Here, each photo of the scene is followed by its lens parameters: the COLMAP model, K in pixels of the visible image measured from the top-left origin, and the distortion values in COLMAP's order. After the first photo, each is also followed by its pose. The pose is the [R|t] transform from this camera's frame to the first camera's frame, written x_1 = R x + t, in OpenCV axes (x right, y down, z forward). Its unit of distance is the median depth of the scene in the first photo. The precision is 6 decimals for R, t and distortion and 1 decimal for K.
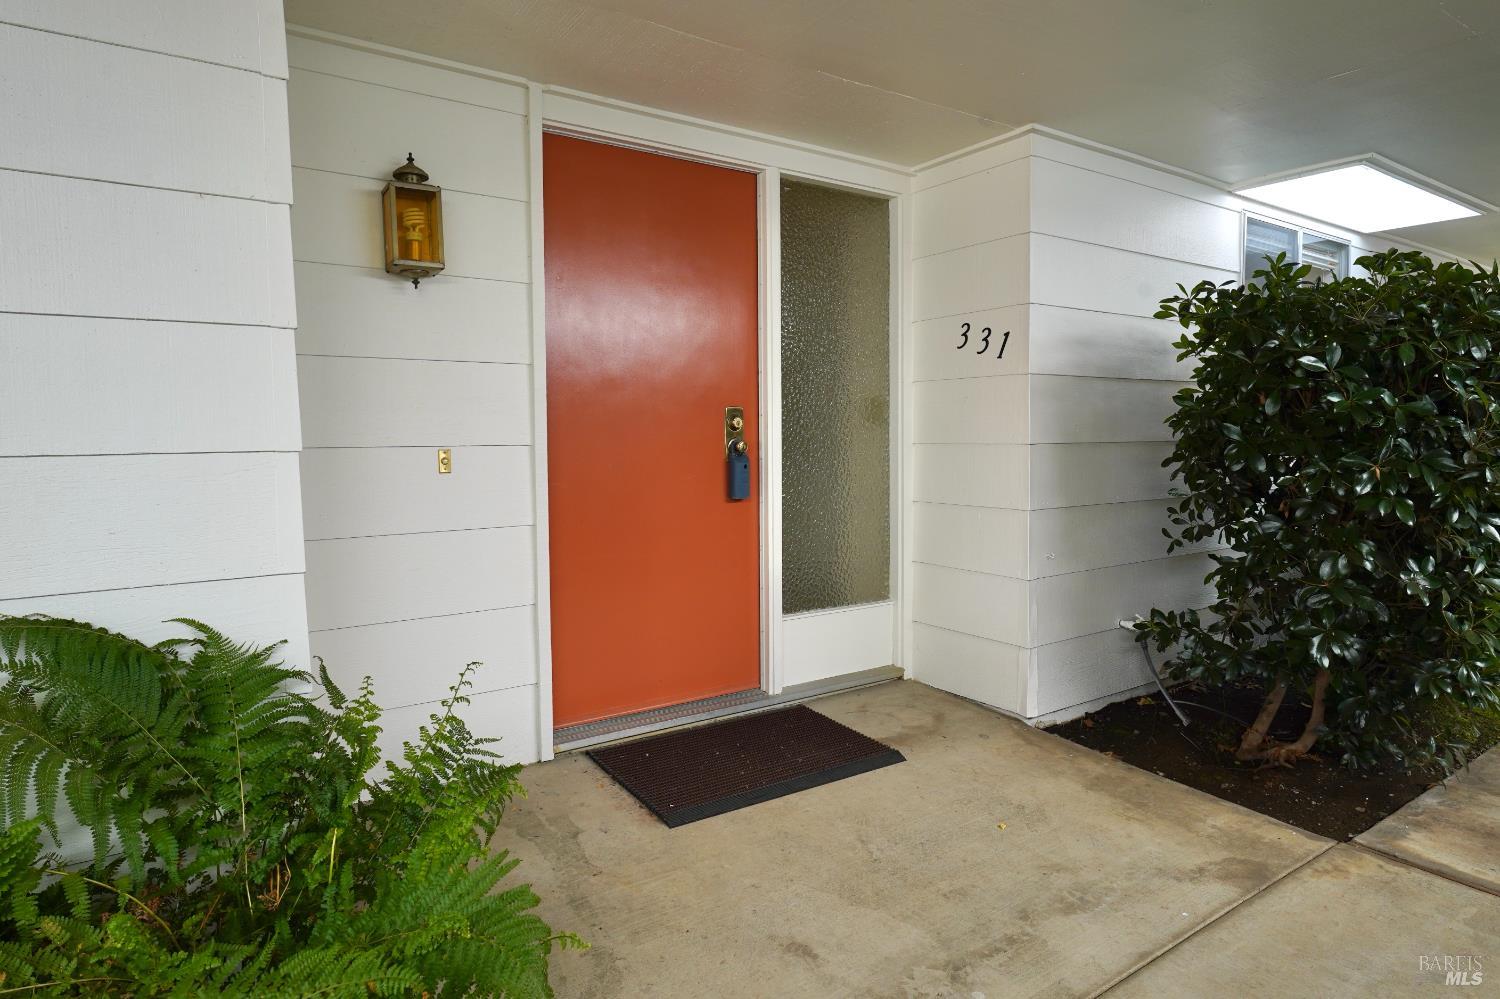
lens RADIAL K [[784.3, 0, 749.6], [0, 784.3, 498.0], [0, 0, 1]] dist [0.004663, 0.000059]
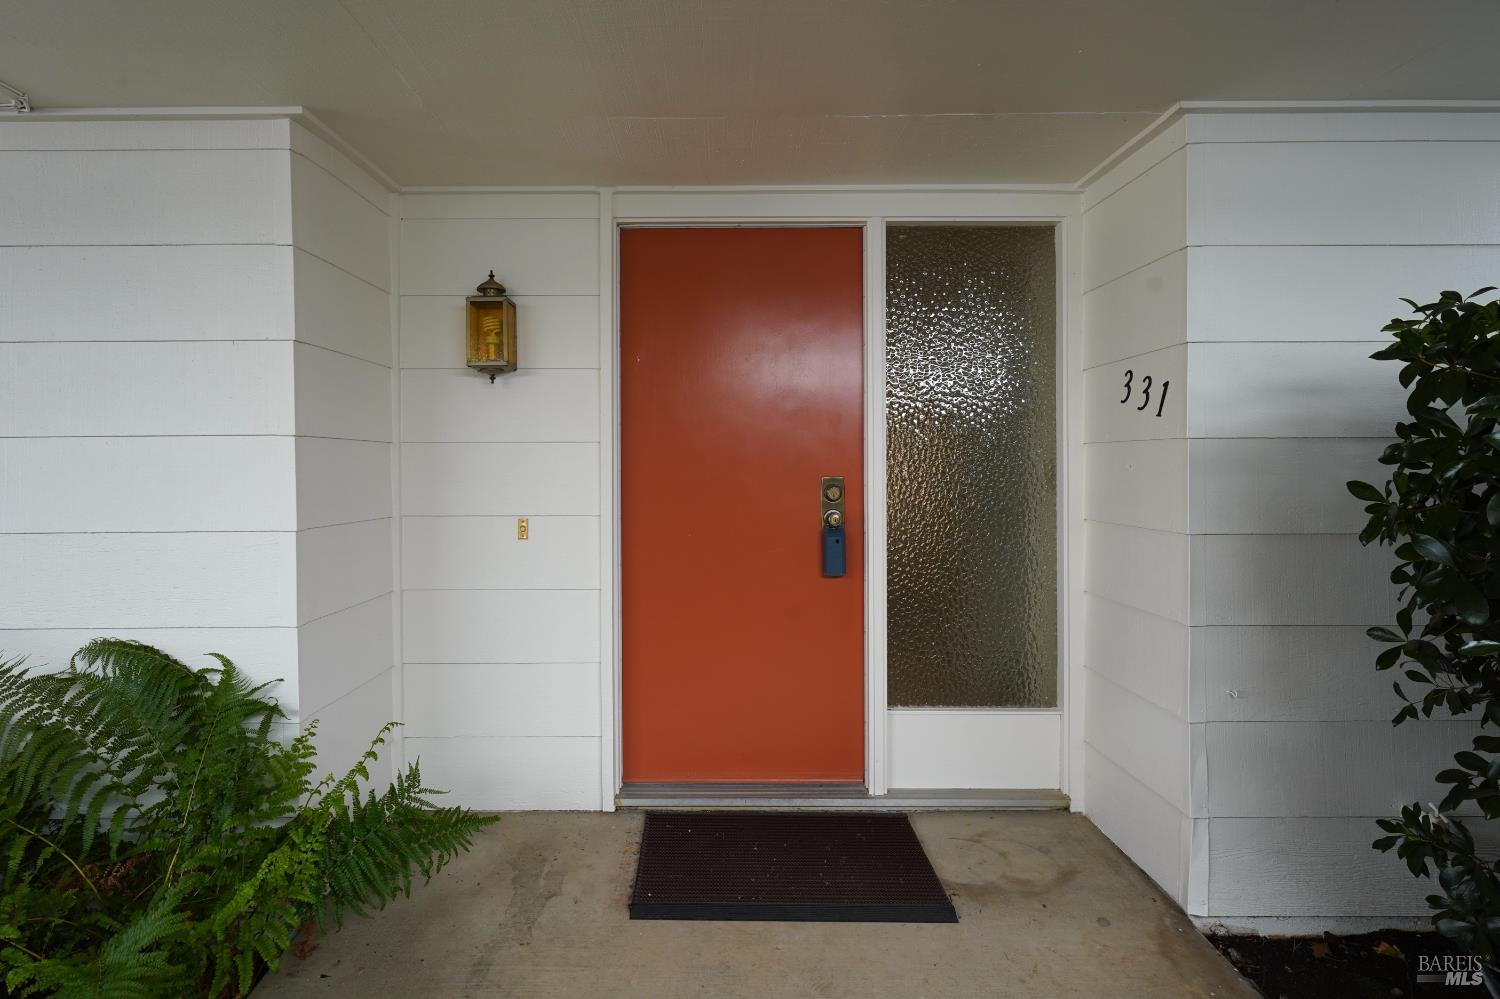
lens RADIAL K [[741.5, 0, 747.2], [0, 741.5, 497.8], [0, 0, 1]] dist [0.001423, 0.000528]
pose [[0.848459, 0.028087, -0.528515, 0.372920], [-0.048841, 0.998485, -0.025344, -0.065109], [0.527002, 0.047317, 0.848546, 0.201571]]
